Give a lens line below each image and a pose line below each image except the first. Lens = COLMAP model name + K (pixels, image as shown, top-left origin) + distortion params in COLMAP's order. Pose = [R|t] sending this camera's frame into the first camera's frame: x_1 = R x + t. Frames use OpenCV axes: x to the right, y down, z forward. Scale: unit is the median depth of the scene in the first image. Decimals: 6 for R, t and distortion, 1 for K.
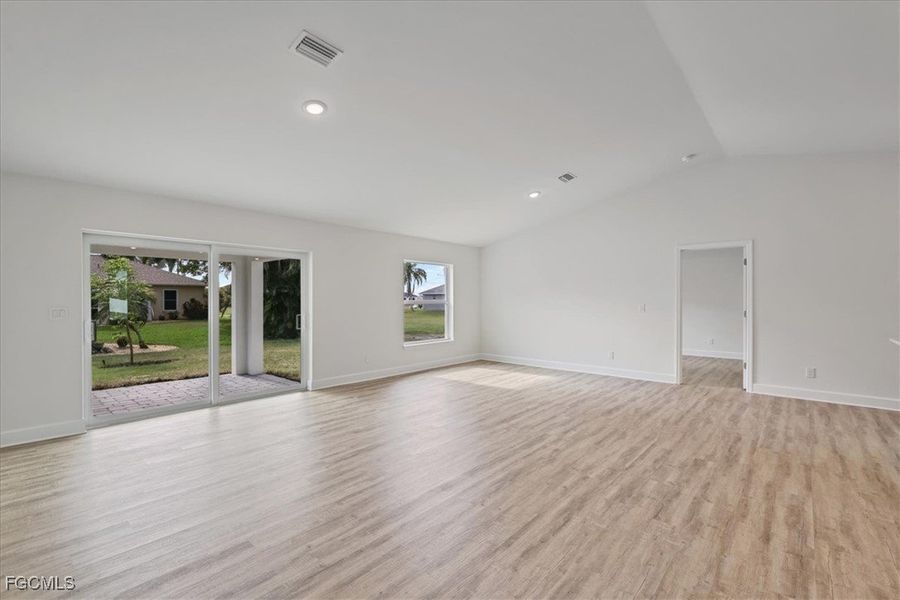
lens RADIAL K [[395.9, 0, 451.9], [0, 395.9, 298.4], [0, 0, 1]] dist [0.000158, -0.000365]
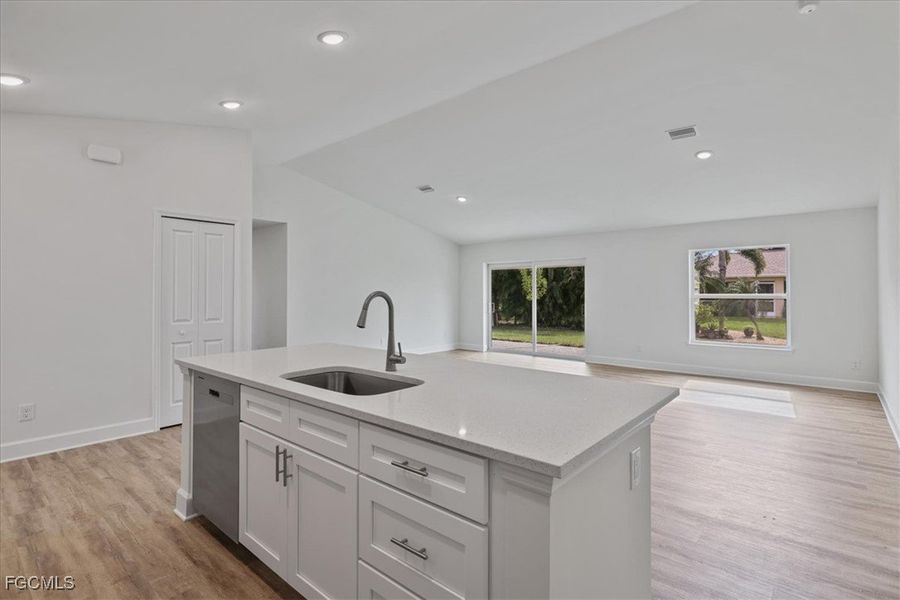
lens RADIAL K [[435.9, 0, 450.0], [0, 435.9, 300.0], [0, 0, 1]] dist [0.000976, 0.000163]
pose [[0.006615, 0.015626, -0.999856, 1.988054], [0.006073, 0.999859, 0.015666, 0.003616], [0.999960, -0.006176, 0.006519, 1.002112]]
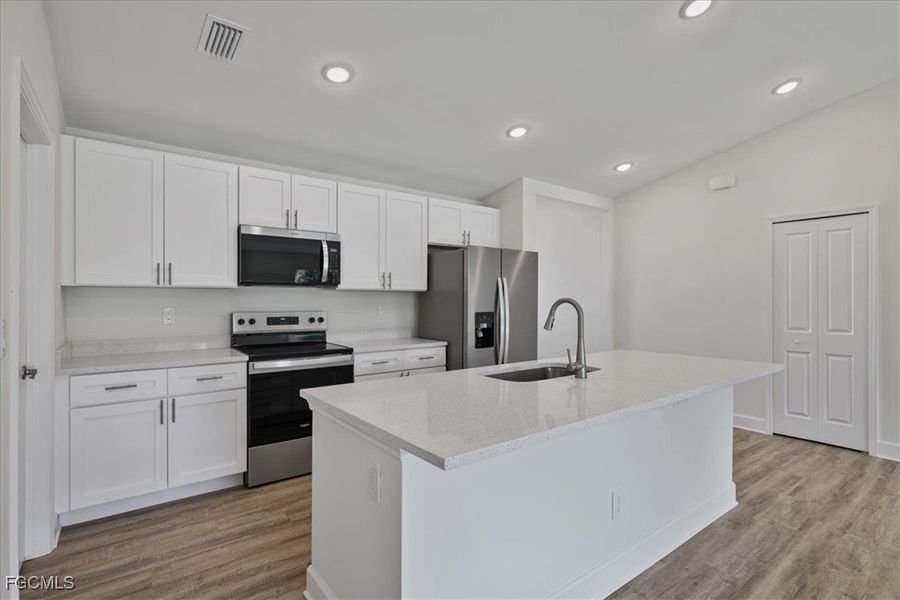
lens RADIAL K [[435.9, 0, 450.0], [0, 435.9, 300.0], [0, 0, 1]] dist [0.000976, 0.000163]
pose [[-0.981184, 0.000664, 0.193072, 1.369129], [-0.000390, 0.999985, -0.005420, 0.007174], [-0.193073, -0.005394, -0.981170, 1.639987]]
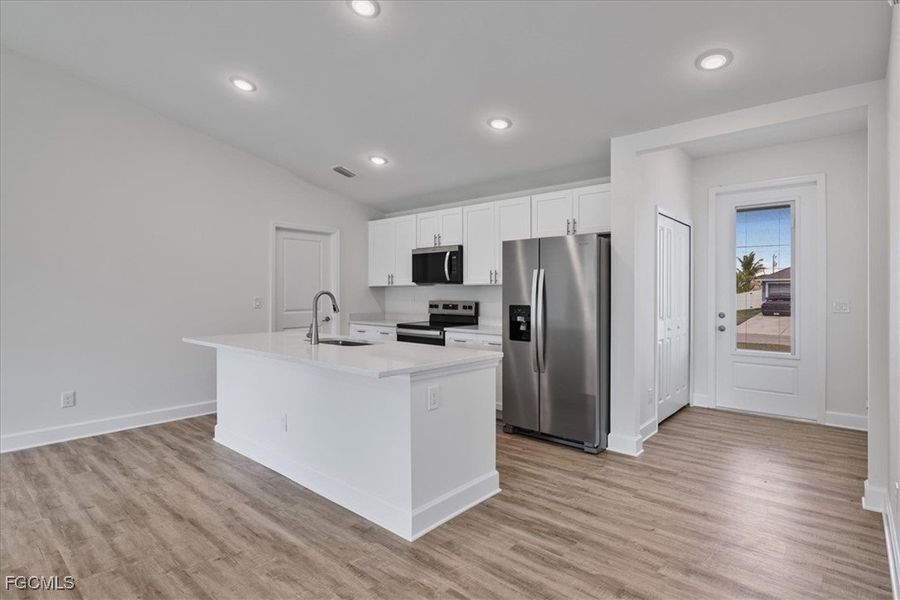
lens RADIAL K [[454.8, 0, 454.8], [0, 454.8, 298.5], [0, 0, 1]] dist [-0.000683, -0.000151]
pose [[-0.017047, -0.010590, 0.999799, 0.209369], [-0.009411, 0.999901, 0.010431, 0.004045], [-0.999810, -0.009231, -0.017145, 0.595502]]
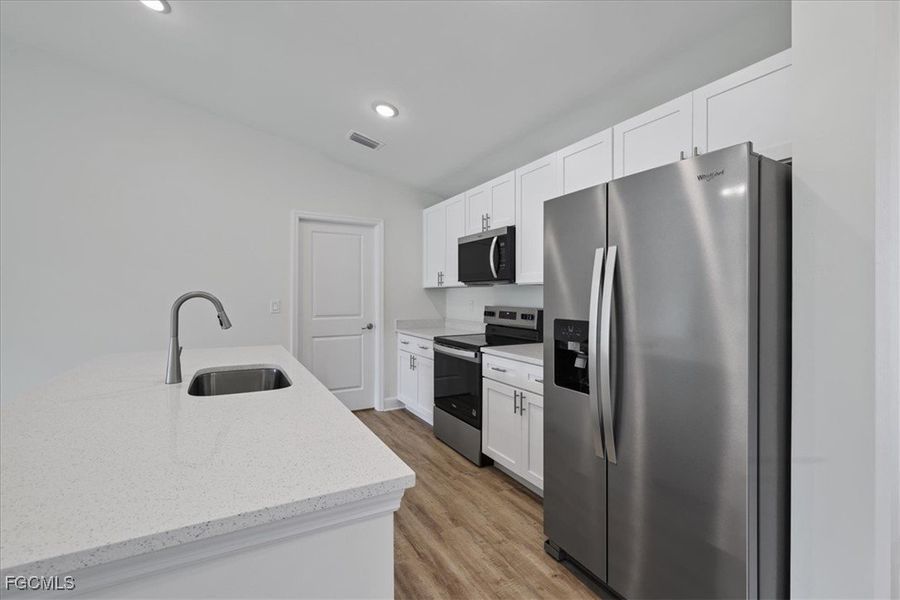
lens RADIAL K [[395.9, 0, 451.9], [0, 395.9, 298.4], [0, 0, 1]] dist [0.000158, -0.000365]
pose [[0.324628, -0.004325, 0.945832, 0.900890], [-0.011539, 0.999897, 0.008533, 0.000167], [-0.945771, -0.013684, 0.324545, 0.363894]]
